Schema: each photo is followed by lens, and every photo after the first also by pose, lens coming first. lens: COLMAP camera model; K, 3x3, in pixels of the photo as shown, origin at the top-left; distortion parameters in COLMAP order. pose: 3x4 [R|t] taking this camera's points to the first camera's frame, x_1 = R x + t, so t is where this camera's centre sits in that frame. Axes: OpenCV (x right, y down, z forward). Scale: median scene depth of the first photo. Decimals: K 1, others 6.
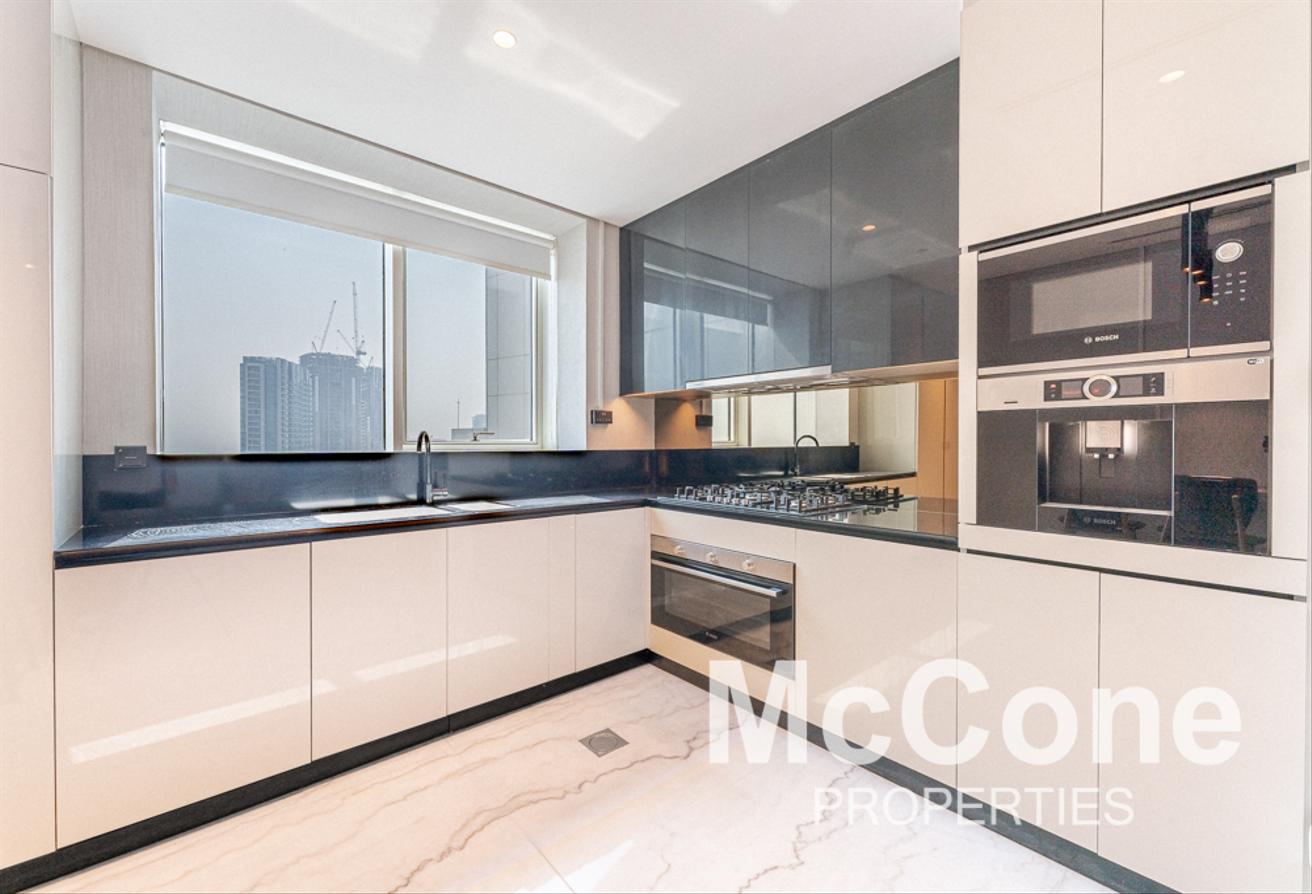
lens RADIAL K [[525.1, 0, 643.7], [0, 525.1, 448.5], [0, 0, 1]] dist [0.001830, -0.000007]
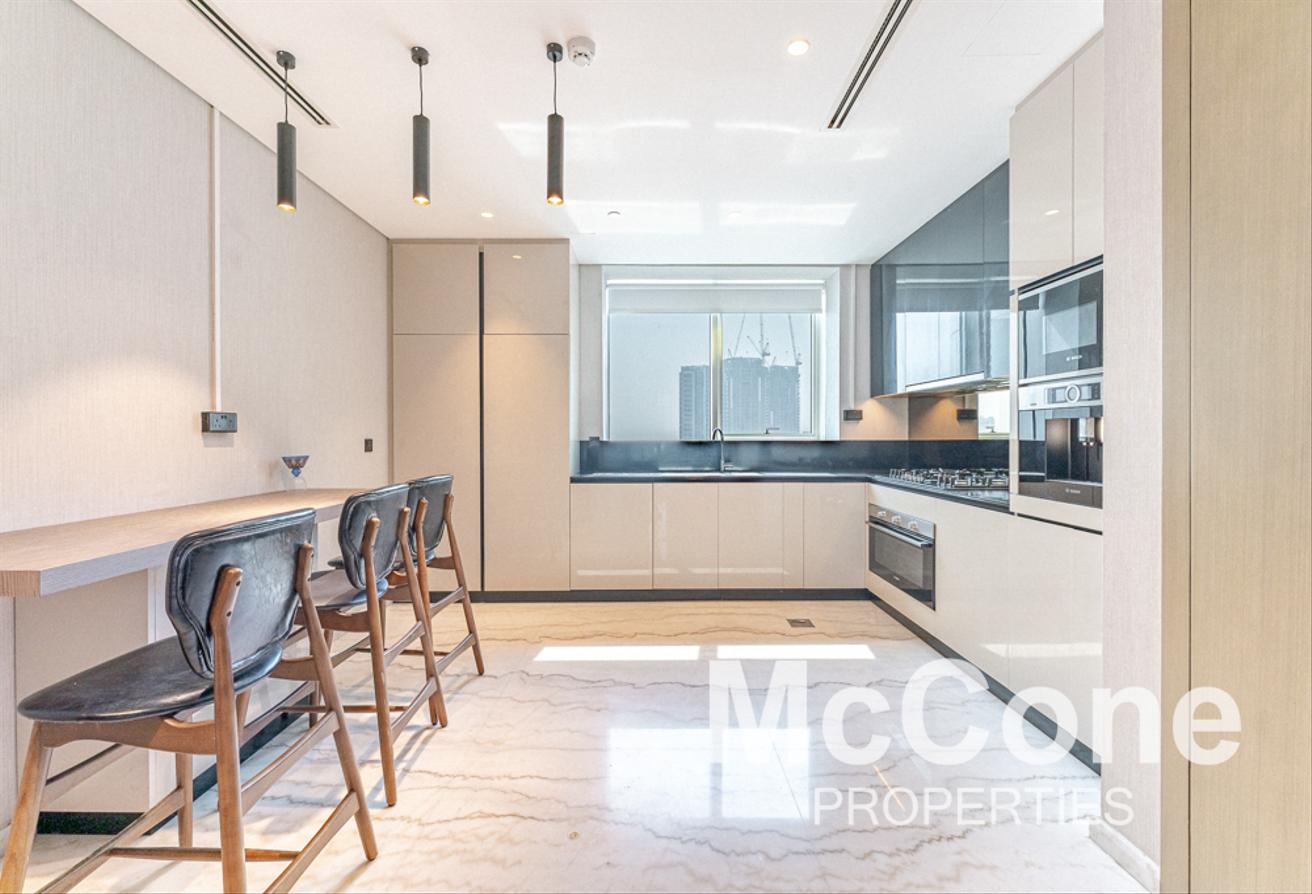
lens RADIAL K [[525.1, 0, 654.3], [0, 525.1, 442.5], [0, 0, 1]] dist [0.001830, -0.000007]
pose [[0.763414, 0.007168, -0.645870, 0.393797], [-0.004757, 0.999974, 0.005474, 0.003740], [0.645892, -0.001107, 0.763428, -0.321617]]
